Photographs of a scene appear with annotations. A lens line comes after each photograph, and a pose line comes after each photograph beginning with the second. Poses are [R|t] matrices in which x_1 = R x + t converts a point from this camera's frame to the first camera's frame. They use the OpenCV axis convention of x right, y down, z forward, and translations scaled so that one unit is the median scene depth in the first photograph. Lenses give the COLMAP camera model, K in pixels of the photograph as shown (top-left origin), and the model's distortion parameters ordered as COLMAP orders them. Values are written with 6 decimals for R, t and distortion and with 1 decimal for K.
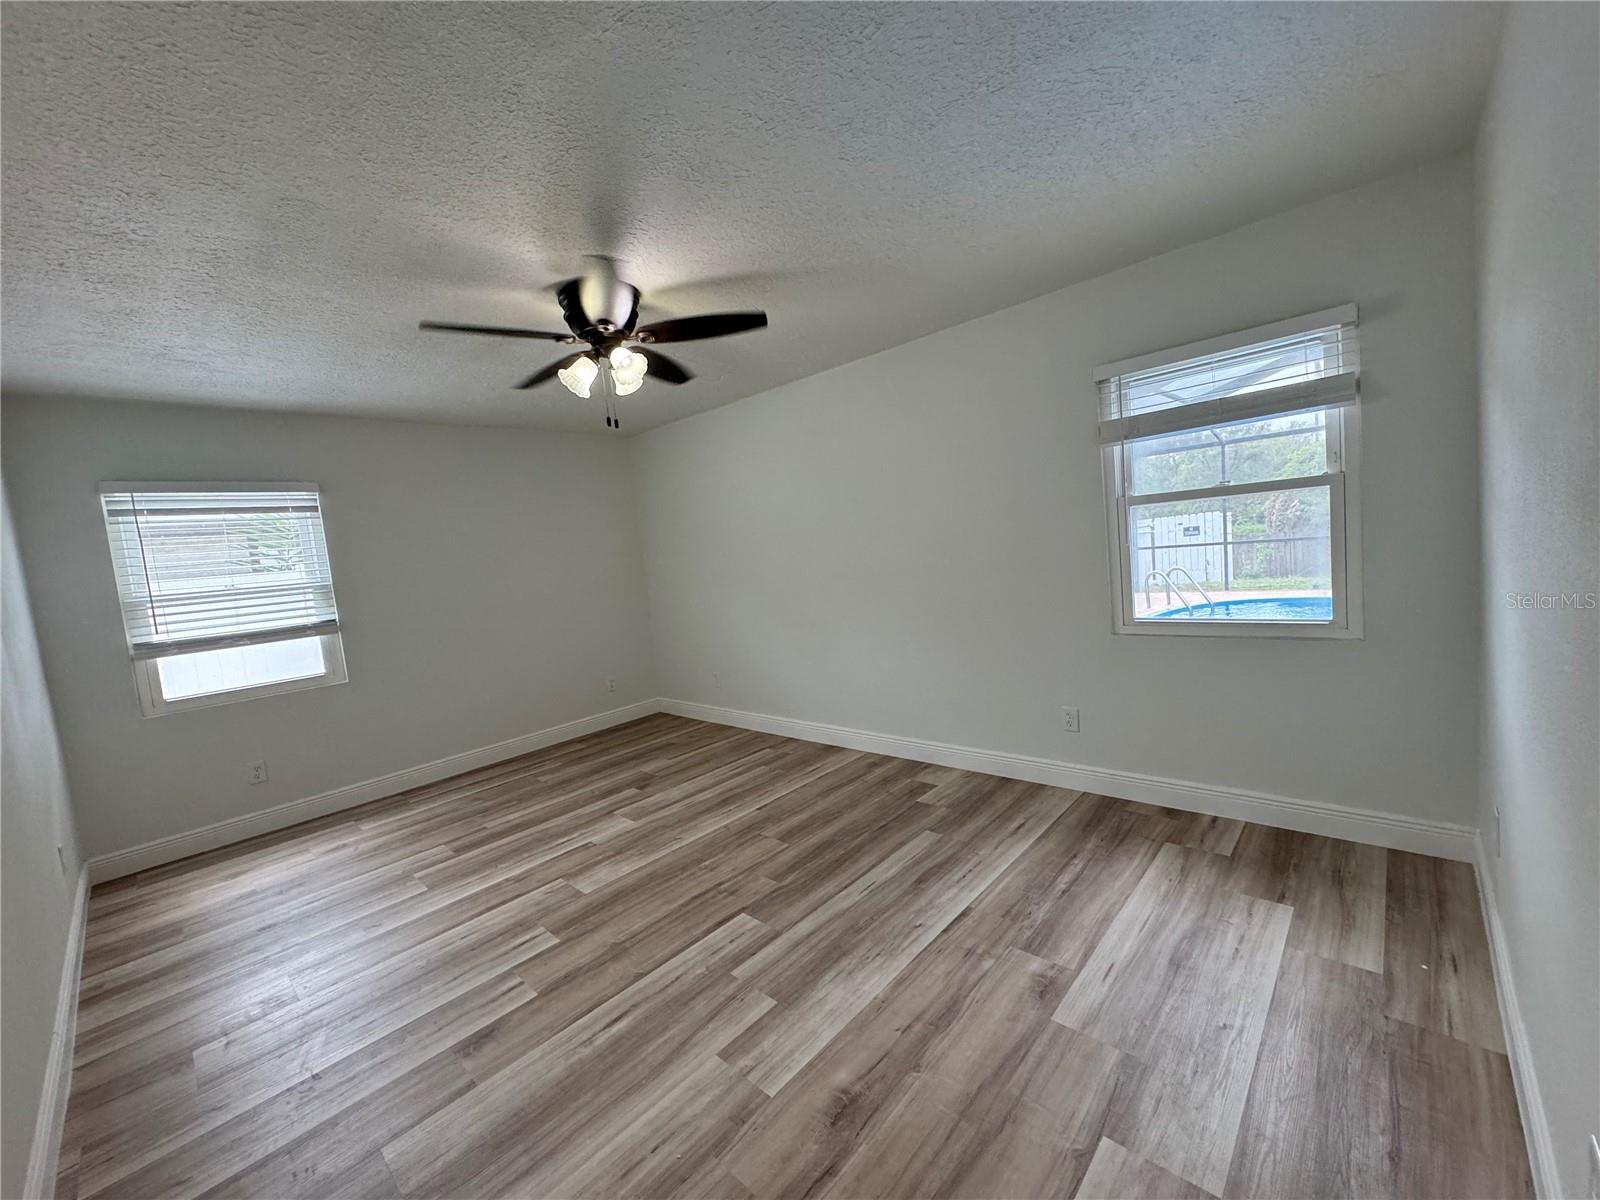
lens RADIAL K [[636.5, 0, 795.1], [0, 636.5, 602.6], [0, 0, 1]] dist [-0.000624, 0.000189]
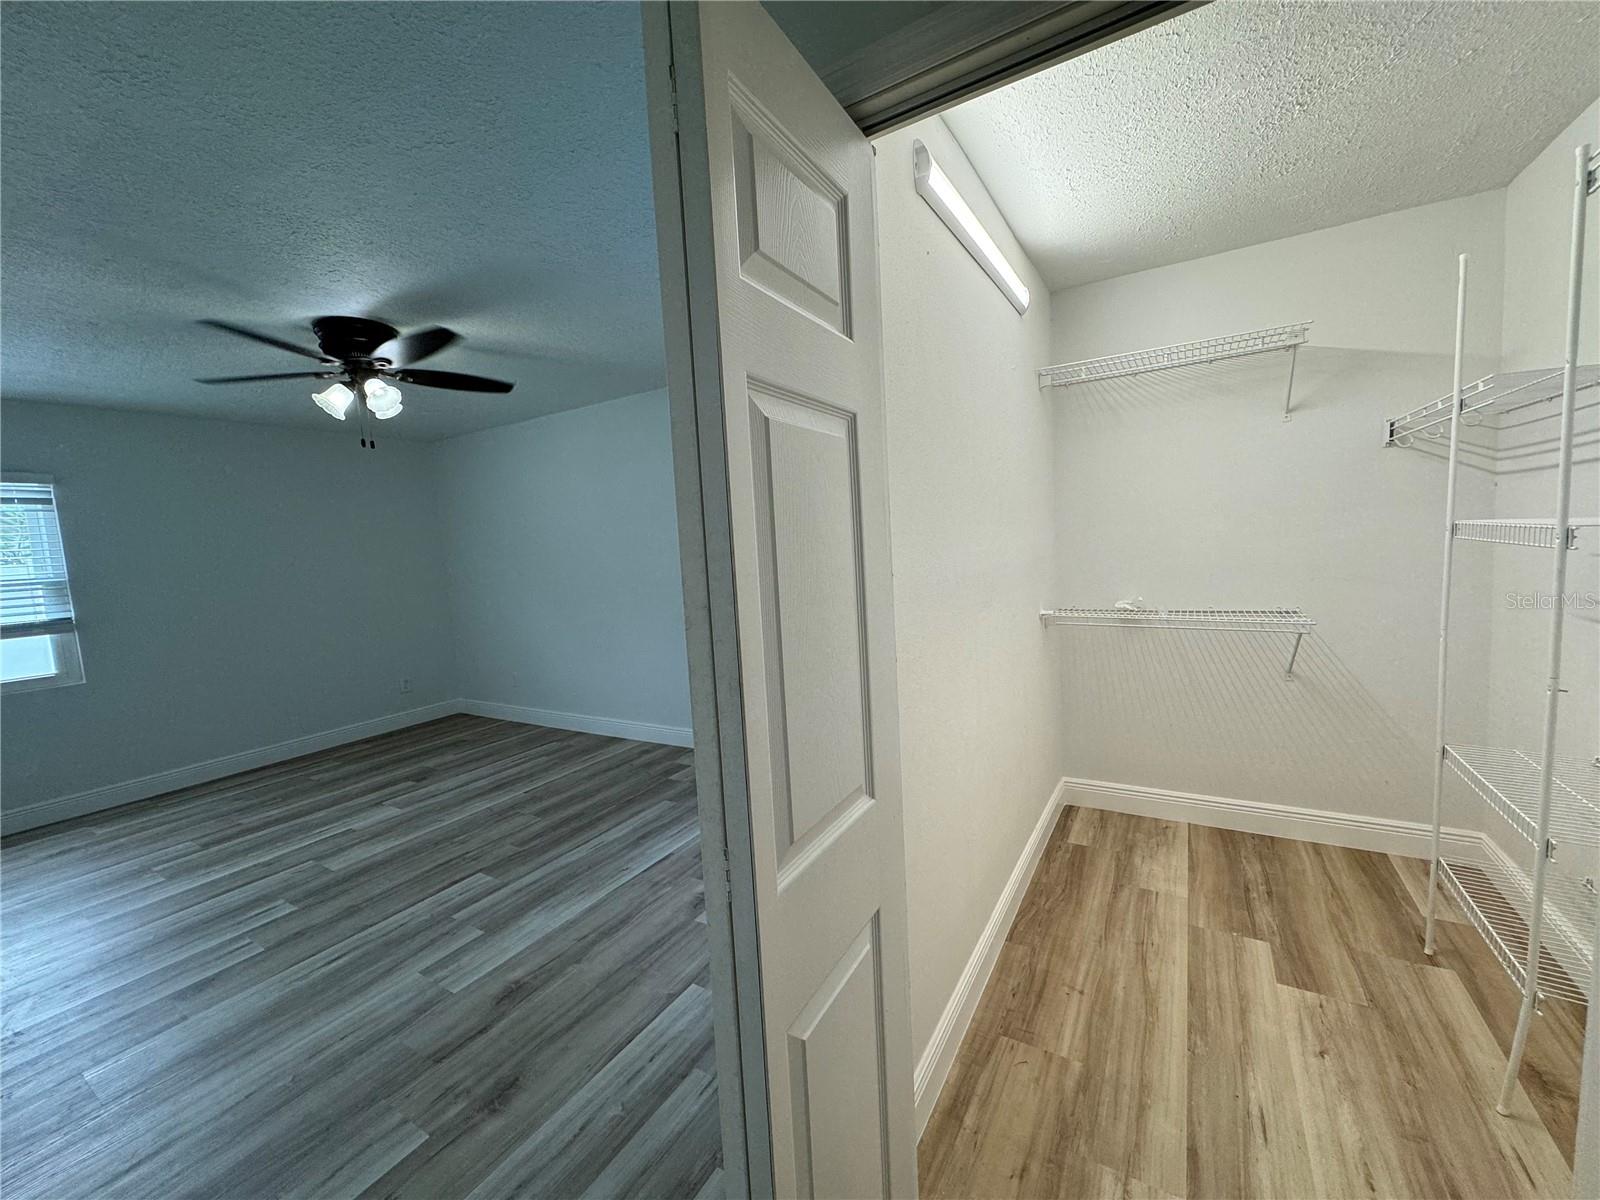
lens RADIAL K [[636.5, 0, 795.2], [0, 636.5, 601.5], [0, 0, 1]] dist [-0.000624, 0.000189]
pose [[0.978047, 0.016786, 0.207709, 0.166314], [-0.014419, 0.999813, -0.012904, -0.001122], [-0.207887, 0.009626, 0.978106, -0.187823]]
